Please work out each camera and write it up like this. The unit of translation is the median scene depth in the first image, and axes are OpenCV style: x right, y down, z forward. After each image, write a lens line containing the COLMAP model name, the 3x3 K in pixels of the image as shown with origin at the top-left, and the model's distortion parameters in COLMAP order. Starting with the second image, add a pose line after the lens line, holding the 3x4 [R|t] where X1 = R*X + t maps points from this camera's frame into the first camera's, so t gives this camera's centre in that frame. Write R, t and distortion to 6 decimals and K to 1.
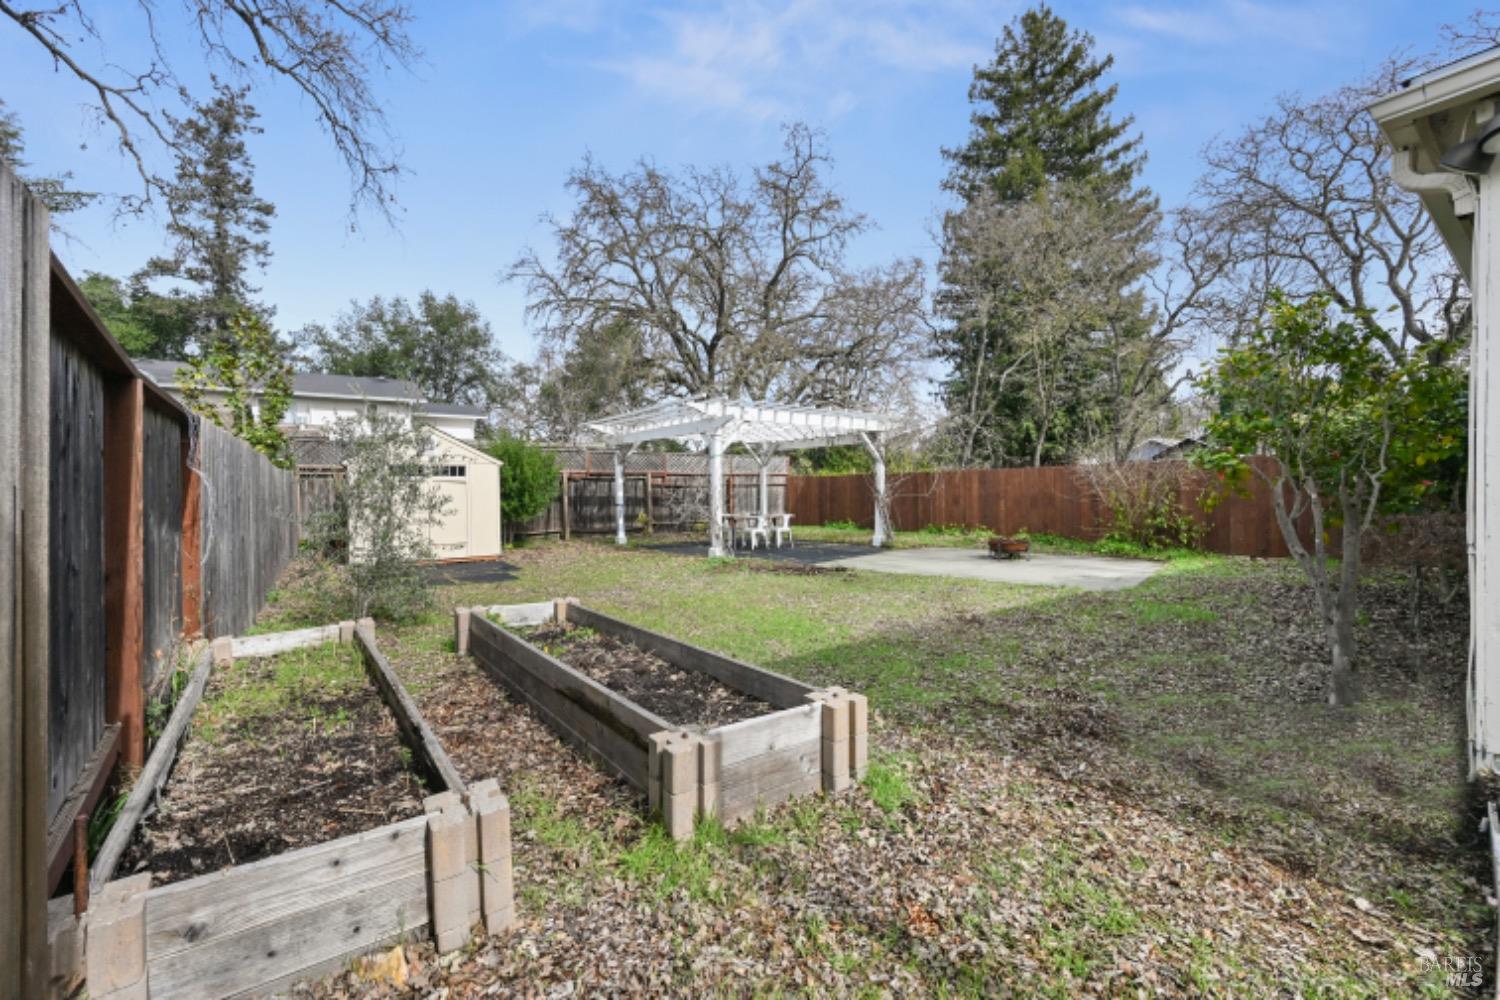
lens RADIAL K [[607.4, 0, 754.4], [0, 607.4, 495.6], [0, 0, 1]] dist [0.001925, 0.000182]
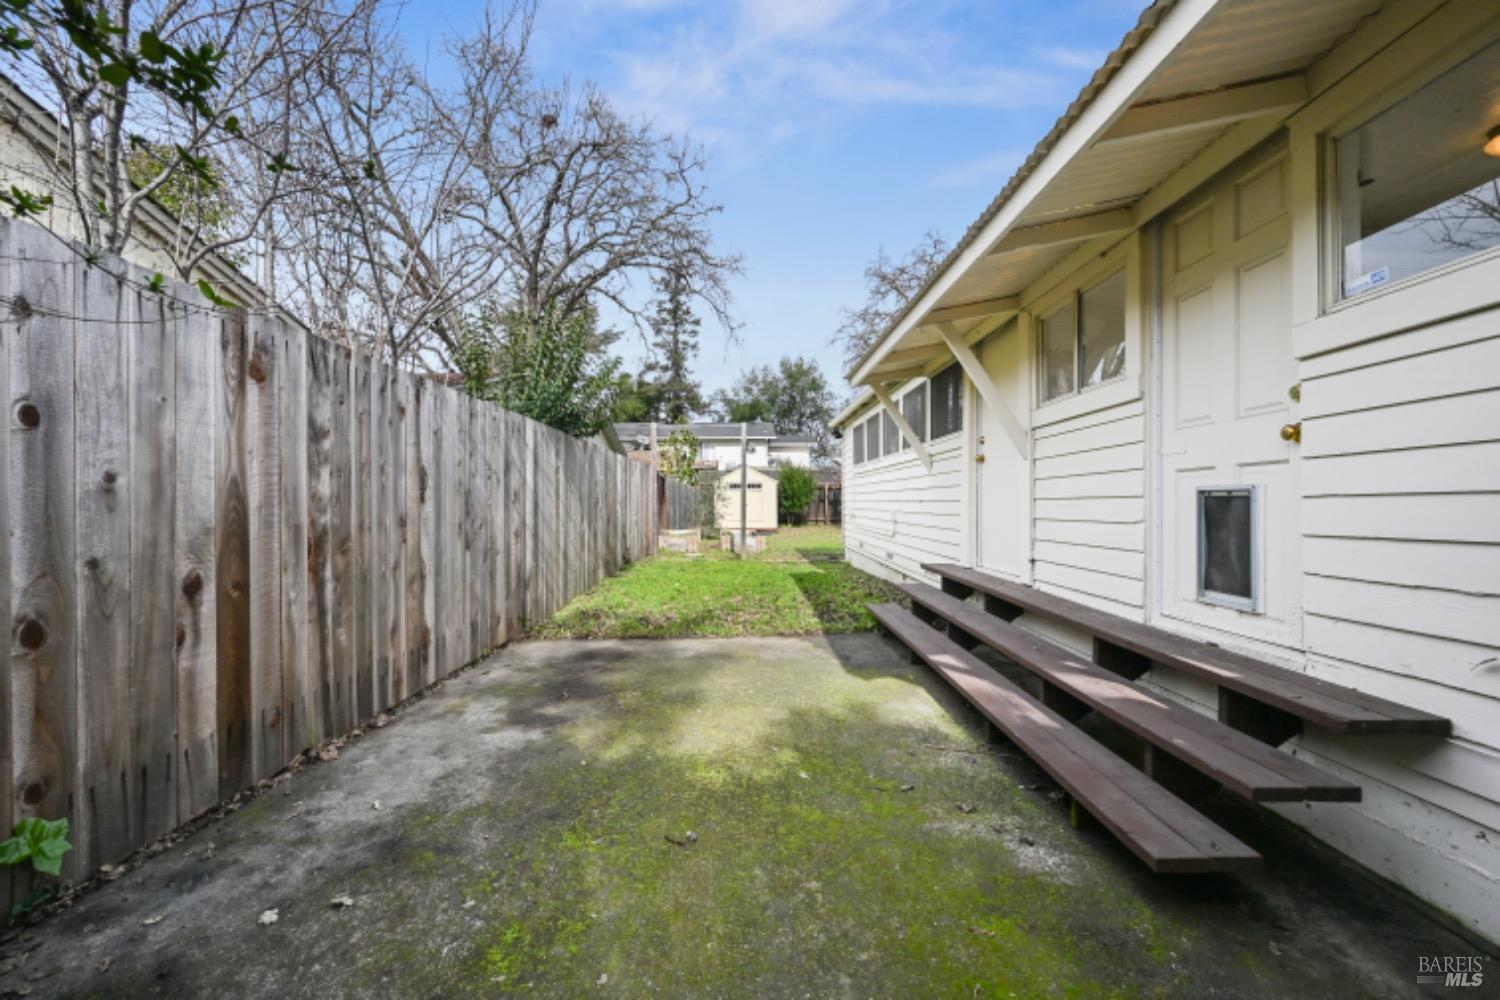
lens RADIAL K [[607.4, 0, 753.0], [0, 607.4, 500.0], [0, 0, 1]] dist [0.001925, 0.000182]
pose [[0.828230, 0.007030, -0.560345, 0.233774], [-0.008269, 0.999966, 0.000324, 0.002303], [0.560328, 0.004365, 0.828259, -0.257785]]
